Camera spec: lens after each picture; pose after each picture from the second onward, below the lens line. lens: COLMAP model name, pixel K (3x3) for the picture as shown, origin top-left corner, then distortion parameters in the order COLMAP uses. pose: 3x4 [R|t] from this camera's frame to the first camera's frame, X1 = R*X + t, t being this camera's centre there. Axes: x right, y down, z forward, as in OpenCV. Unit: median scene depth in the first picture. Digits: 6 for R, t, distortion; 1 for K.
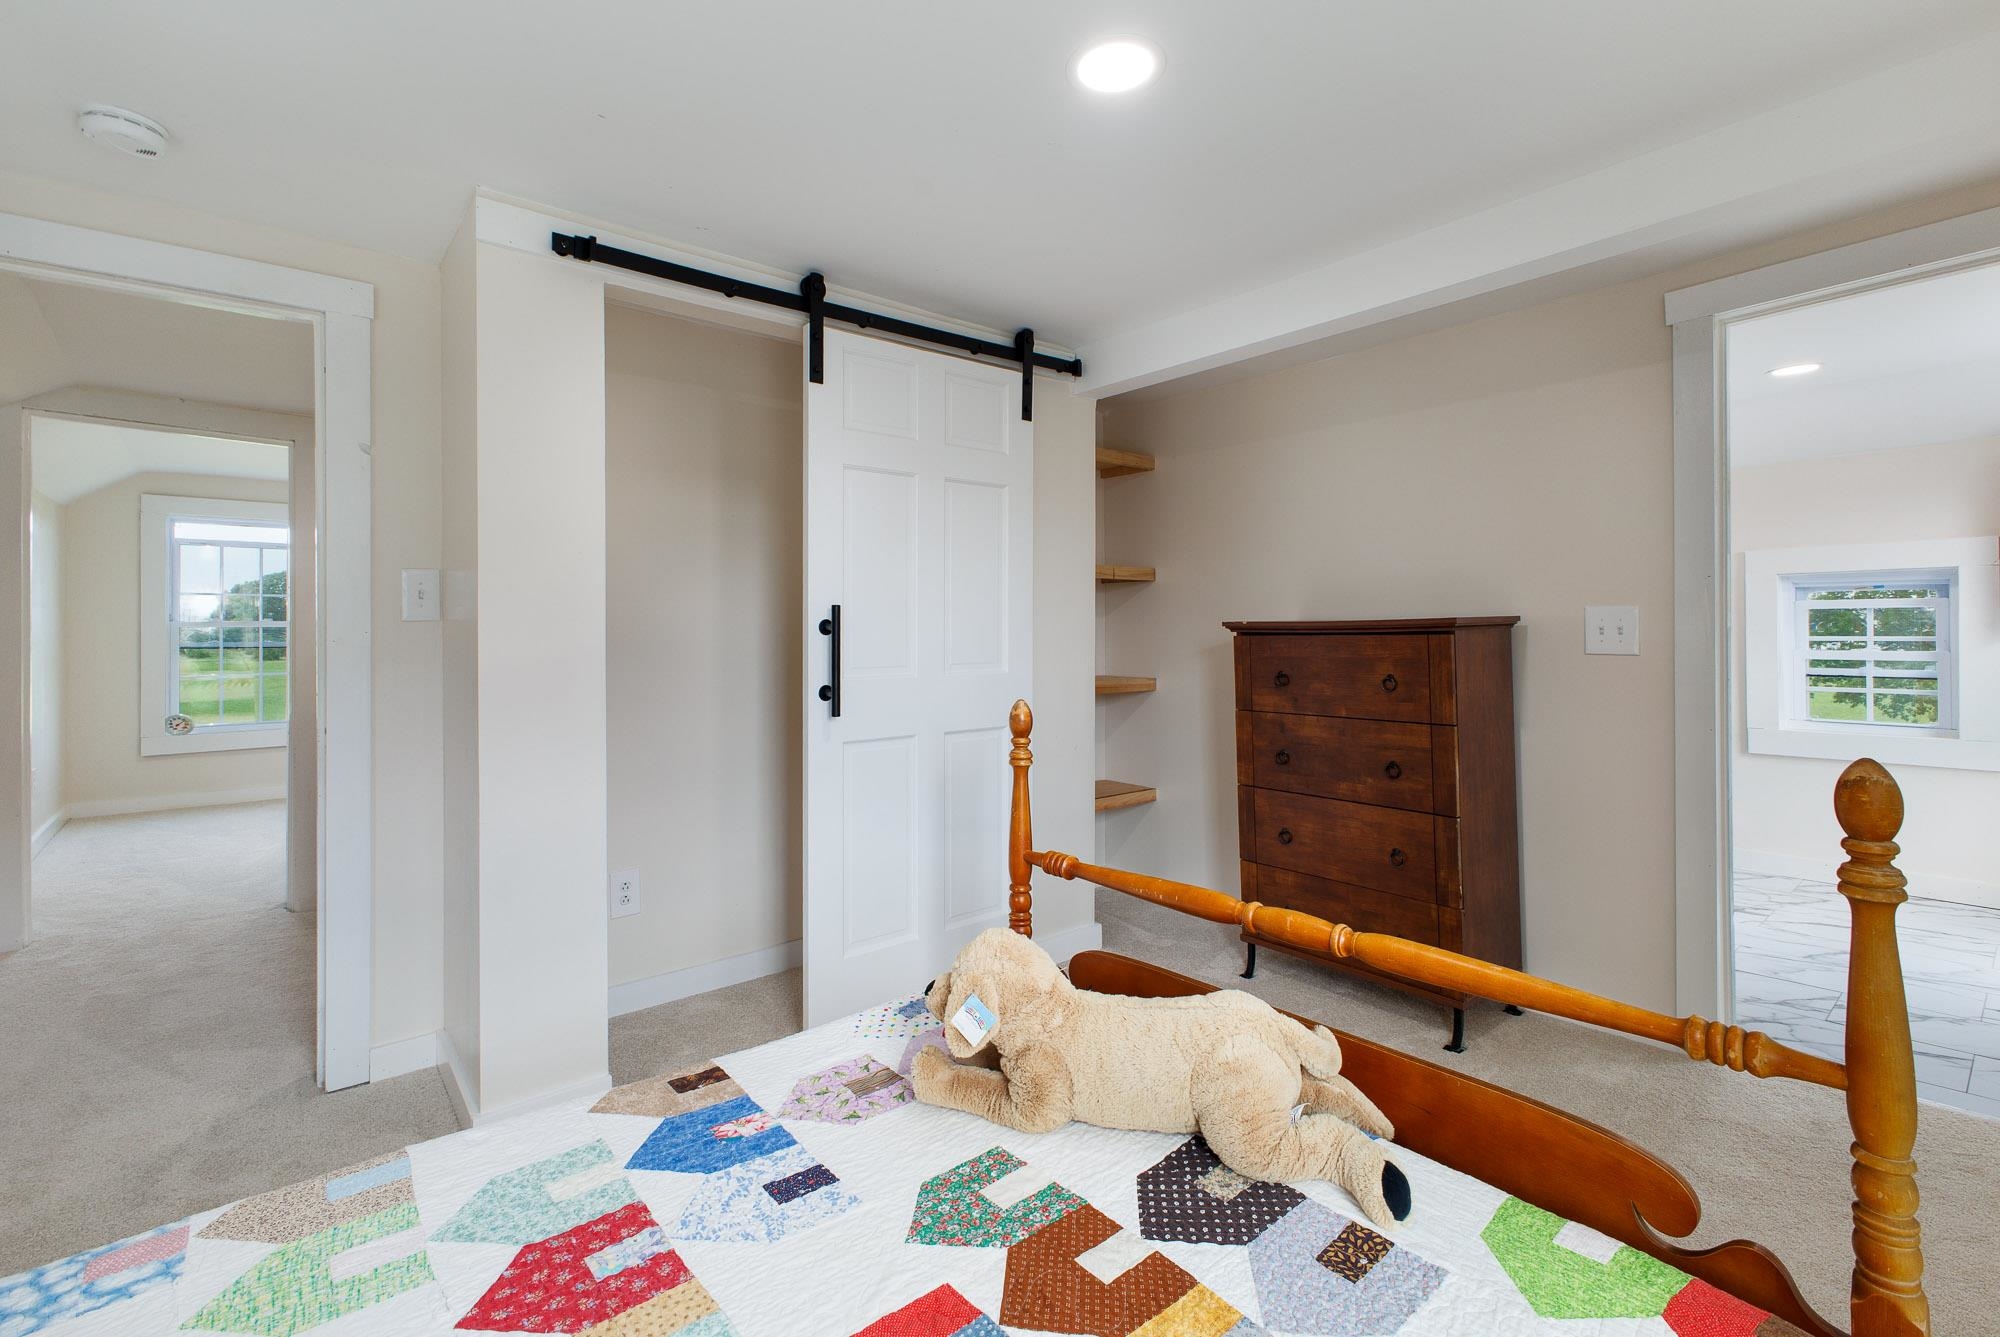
lens RADIAL K [[890.3, 0, 1005.9], [0, 890.3, 584.1], [0, 0, 1]] dist [0.002668, 0.000185]
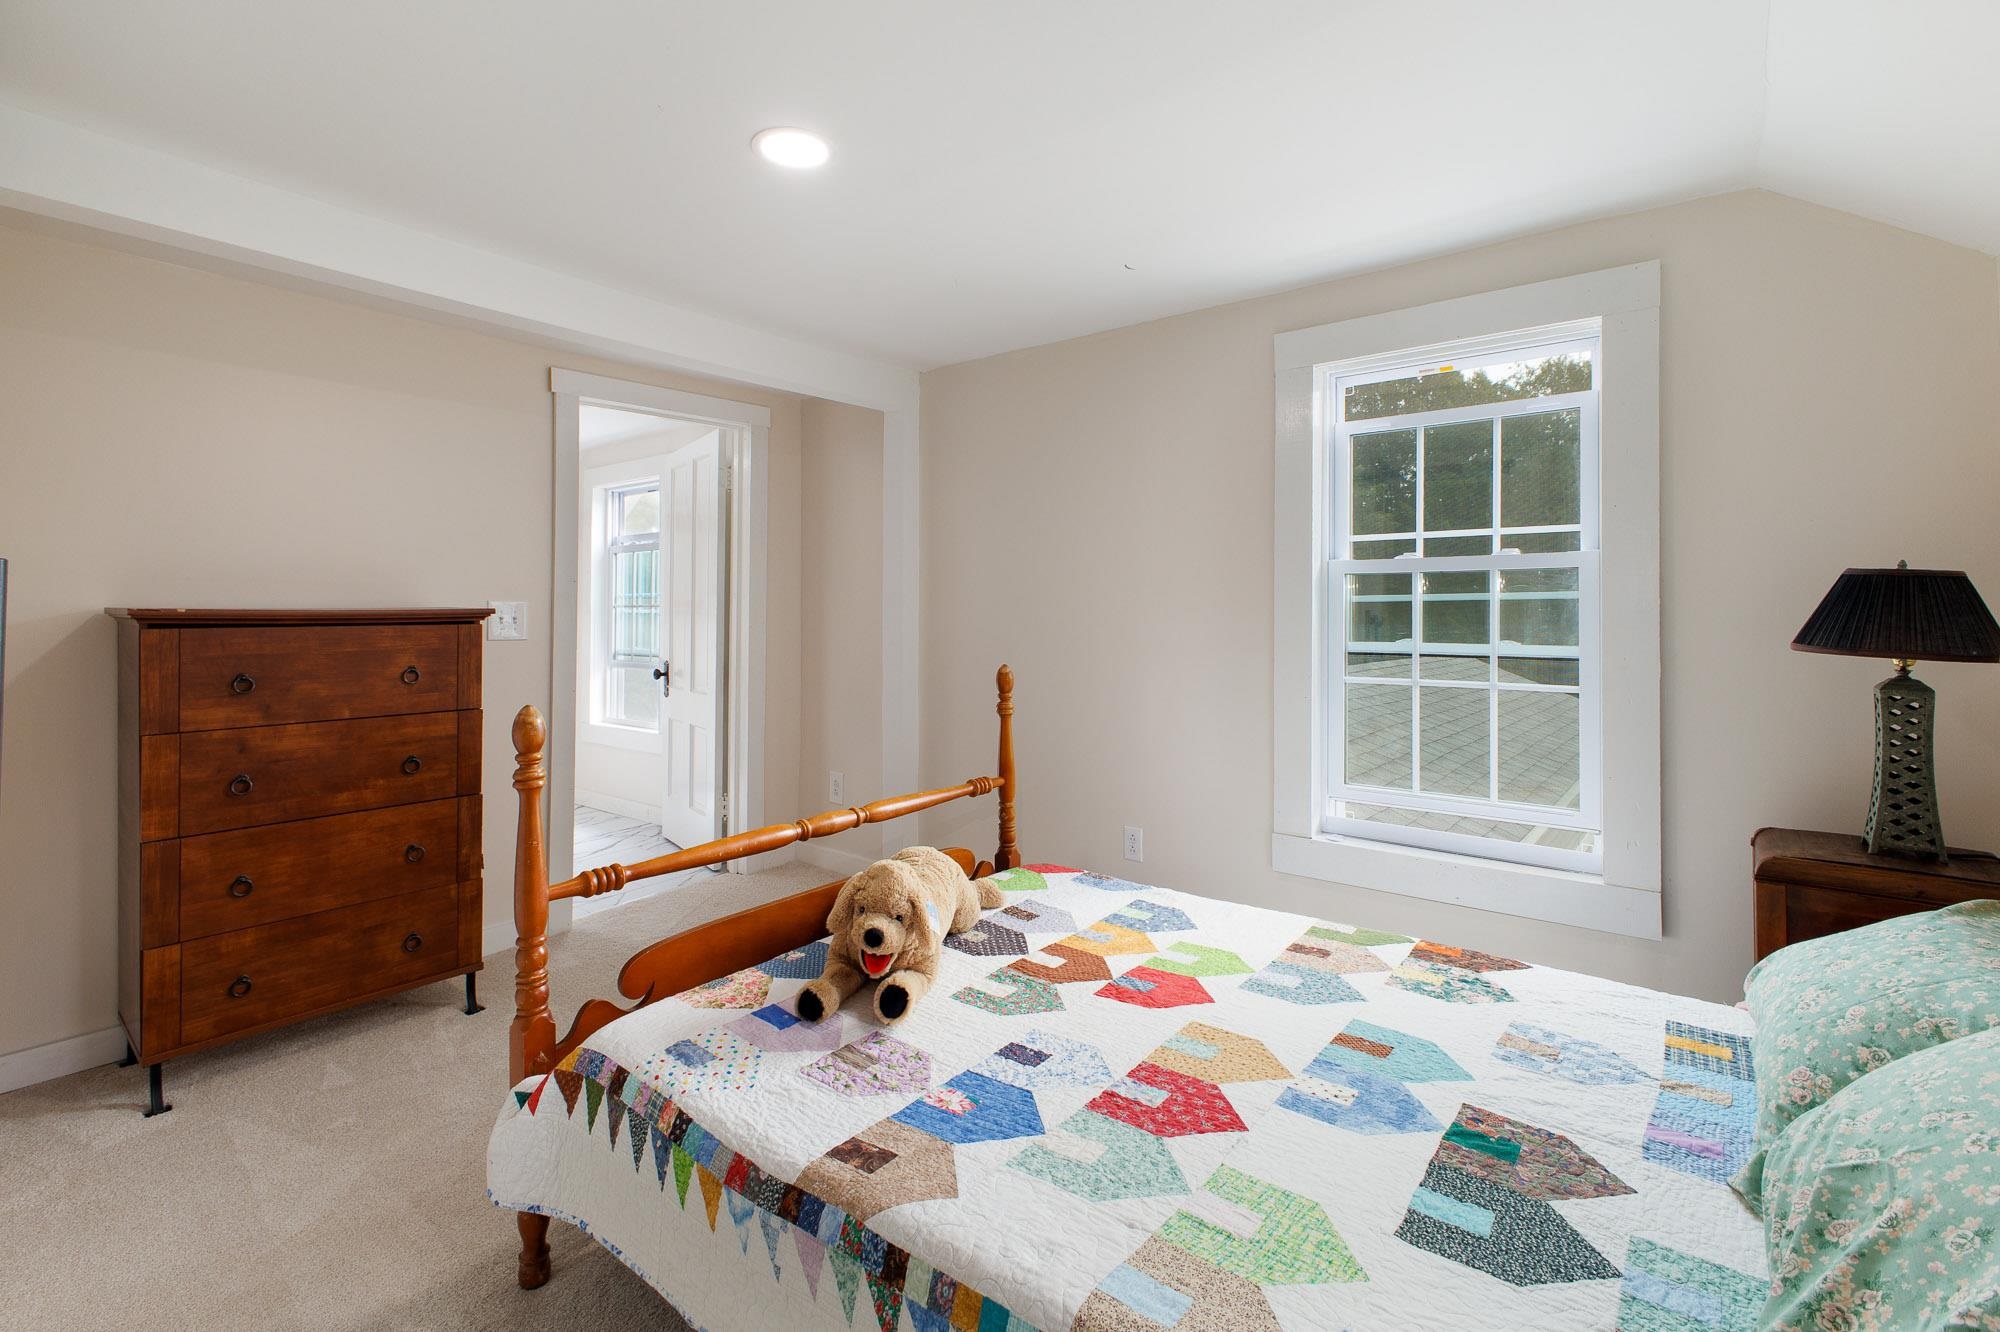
lens RADIAL K [[890.3, 0, 1005.9], [0, 890.3, 581.6], [0, 0, 1]] dist [0.002668, 0.000185]
pose [[-0.189525, 0.039192, 0.981093, -0.664295], [-0.046083, 0.997747, -0.048759, 0.029566], [-0.980794, -0.054452, -0.187292, 0.578192]]
